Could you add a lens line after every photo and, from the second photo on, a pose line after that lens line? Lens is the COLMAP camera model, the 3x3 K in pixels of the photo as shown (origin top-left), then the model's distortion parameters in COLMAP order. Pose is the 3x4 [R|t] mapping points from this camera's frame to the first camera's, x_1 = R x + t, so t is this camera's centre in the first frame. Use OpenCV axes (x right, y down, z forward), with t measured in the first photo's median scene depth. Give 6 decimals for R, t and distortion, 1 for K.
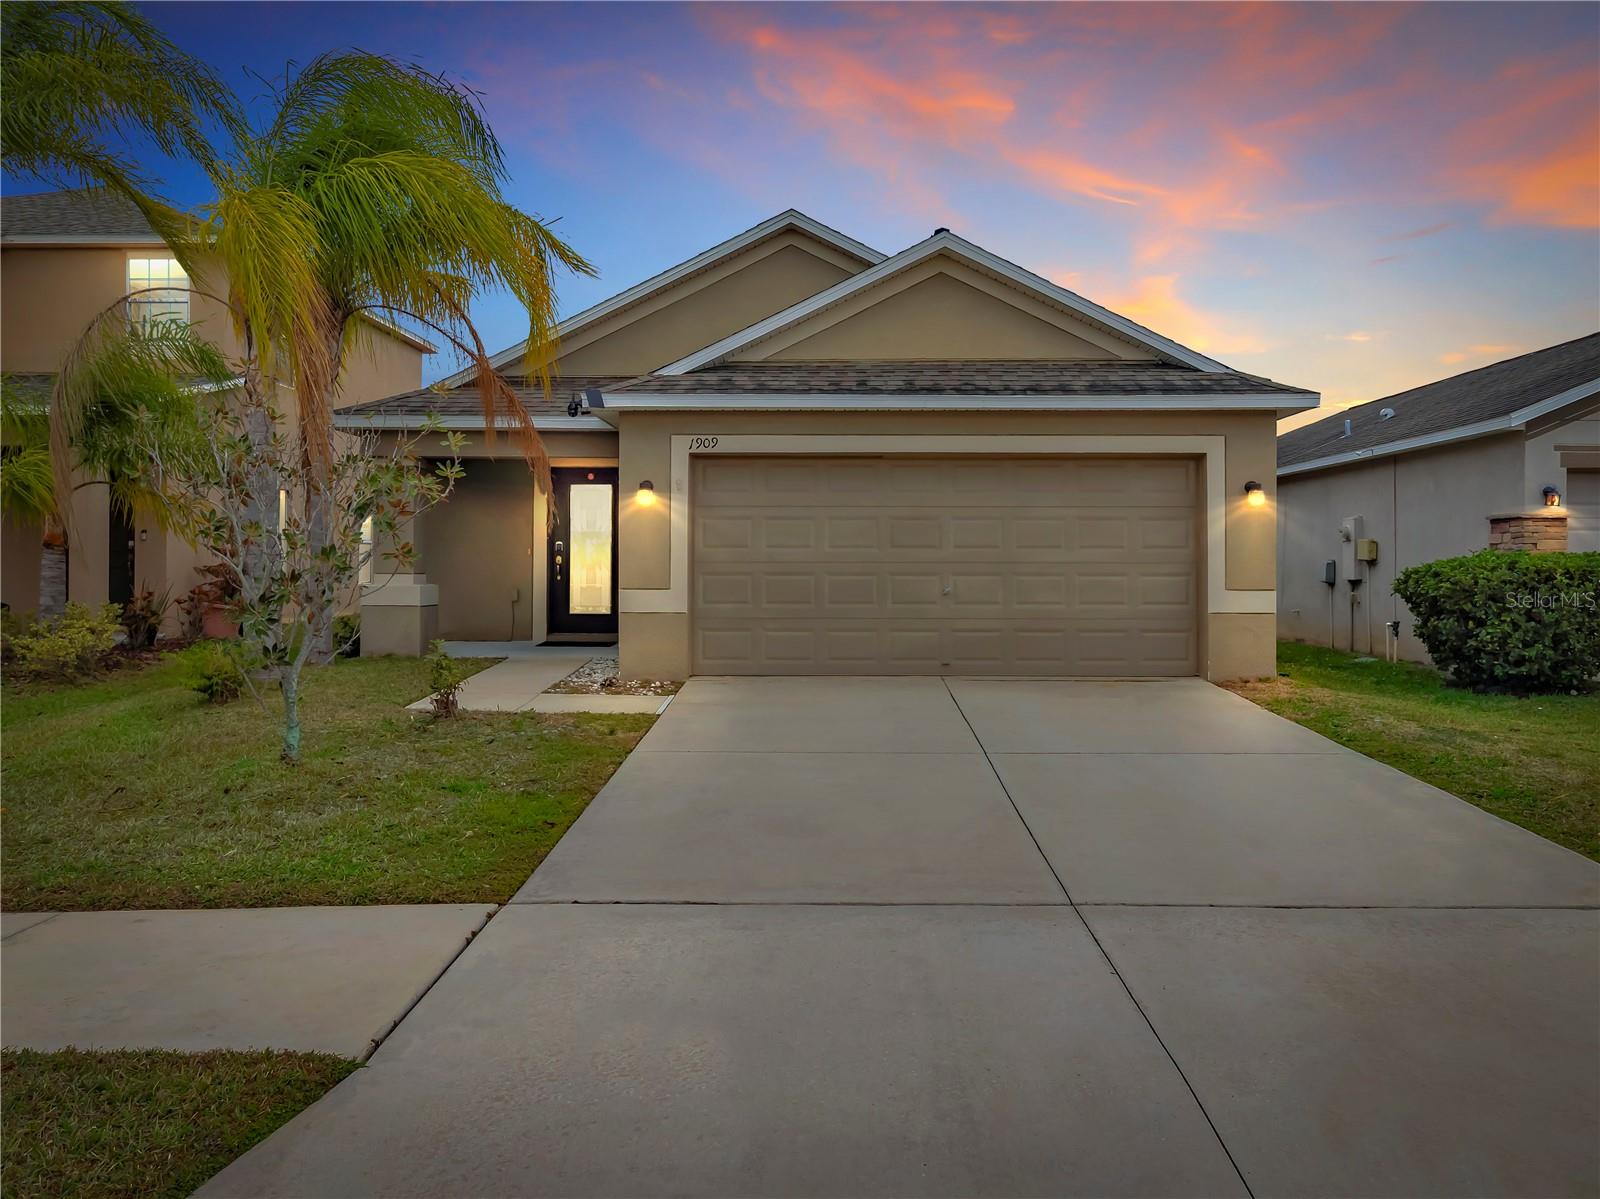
lens RADIAL K [[1233.6, 0, 816.4], [0, 1233.6, 553.5], [0, 0, 1]] dist [0.013893, 0.001606]
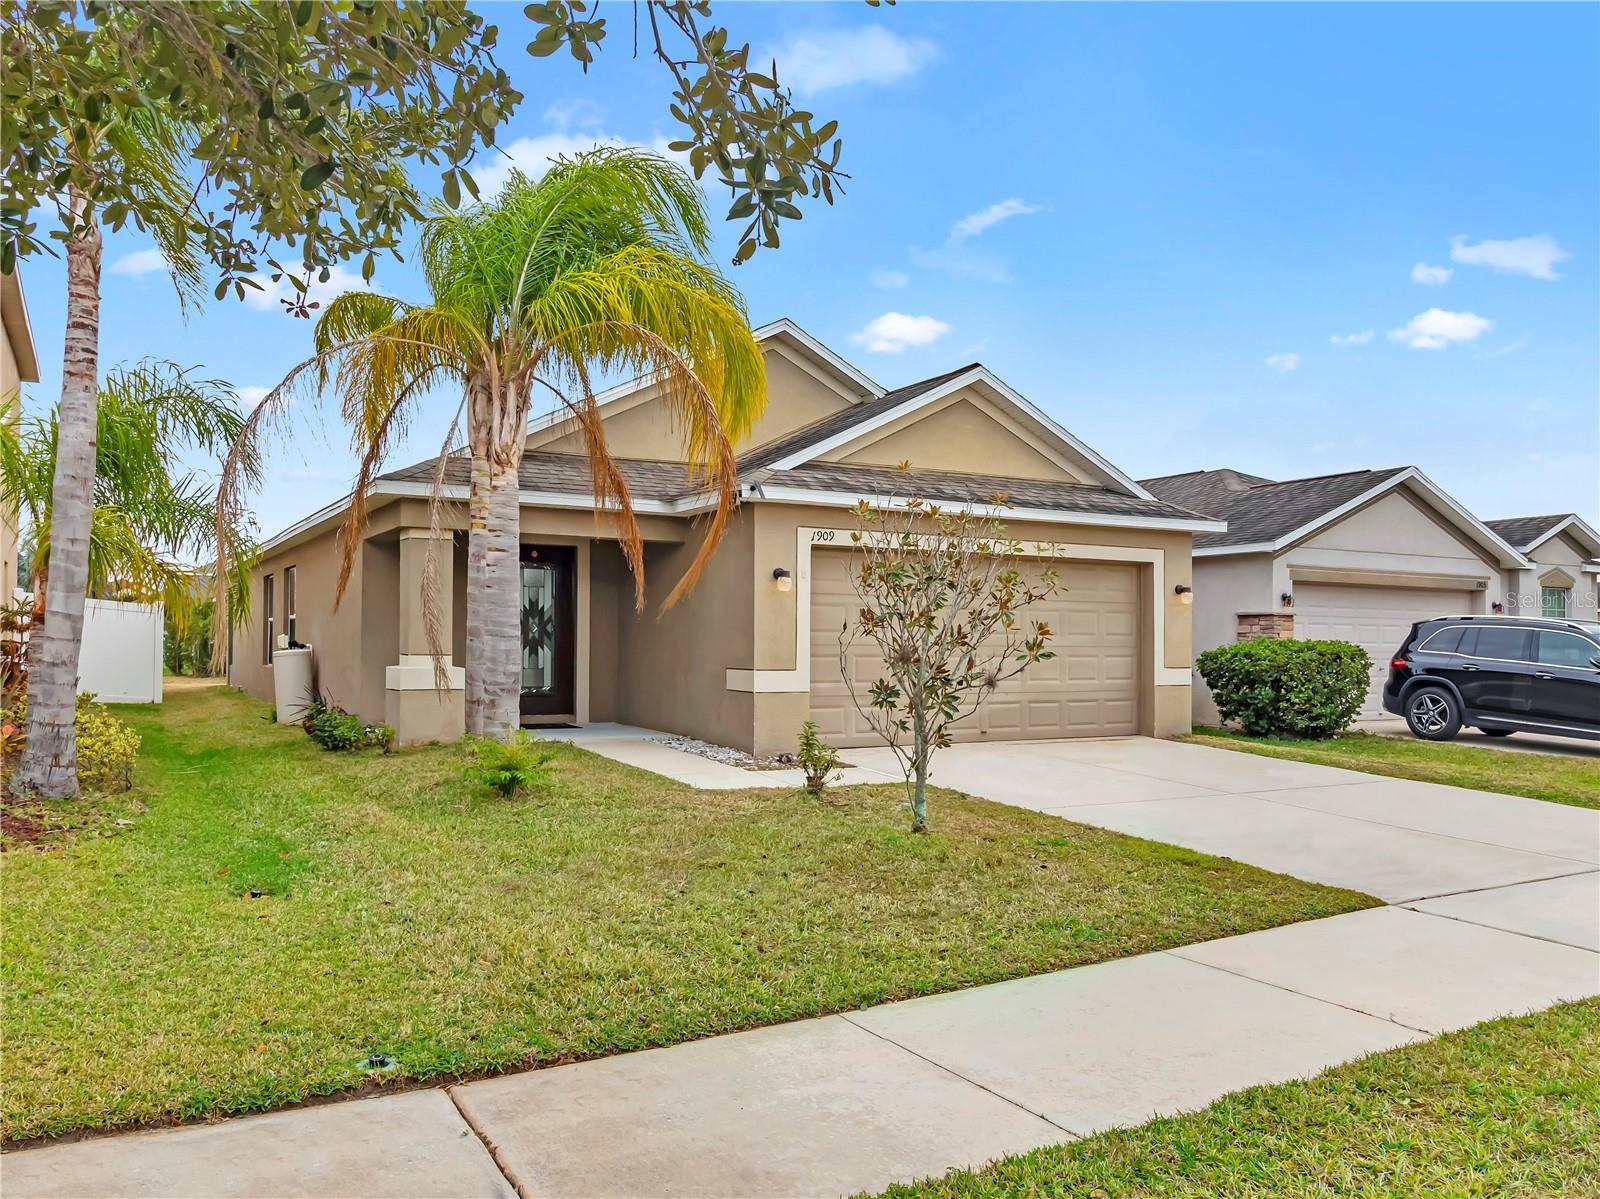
lens RADIAL K [[1226.3, 0, 801.4], [0, 1226.3, 610.9], [0, 0, 1]] dist [-0.015643, -0.001371]
pose [[0.860094, 0.017121, 0.509848, -0.643106], [-0.011037, 0.999827, -0.014954, -0.006888], [-0.510016, 0.007235, 0.860134, 0.077994]]
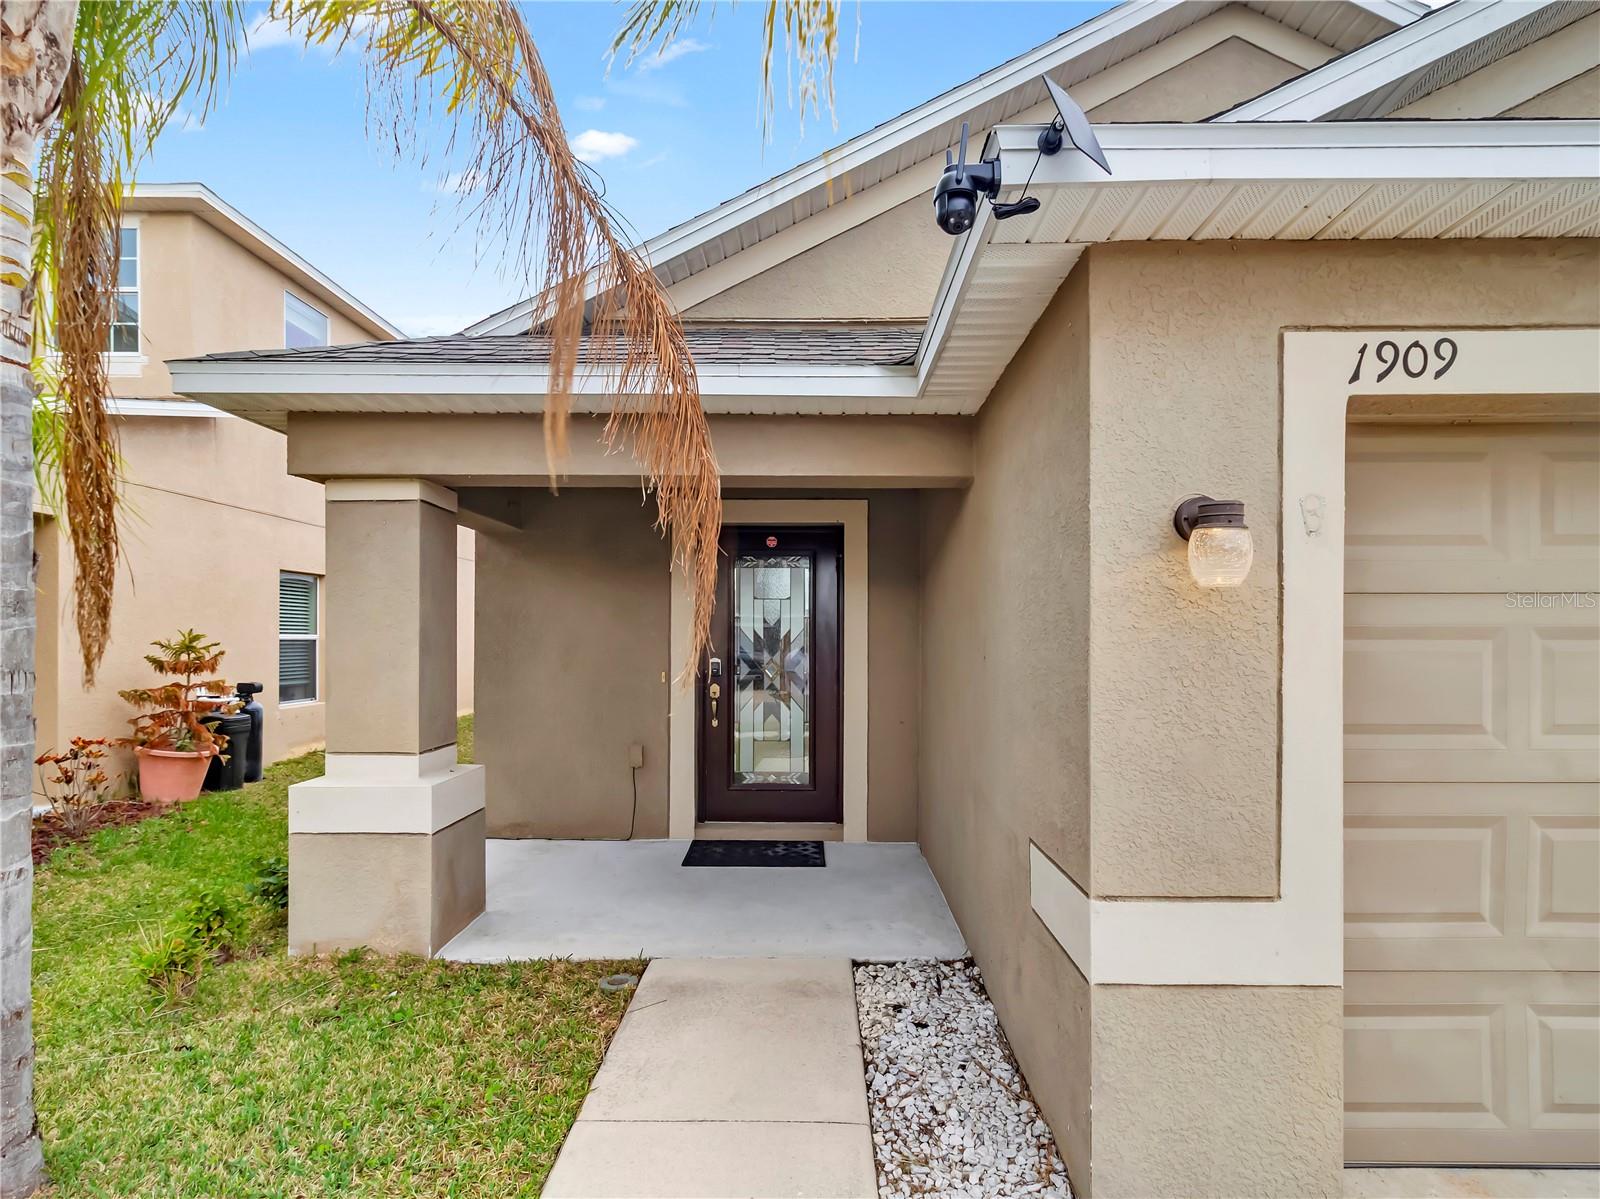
lens RADIAL K [[856.7, 0, 814.0], [0, 856.7, 639.2], [0, 0, 1]] dist [0.007252, 0.000720]
pose [[0.999952, 0.000004, 0.009847, -0.217674], [-0.000122, 0.999929, 0.011948, -0.029865], [-0.009846, -0.011949, 0.999880, 0.792867]]
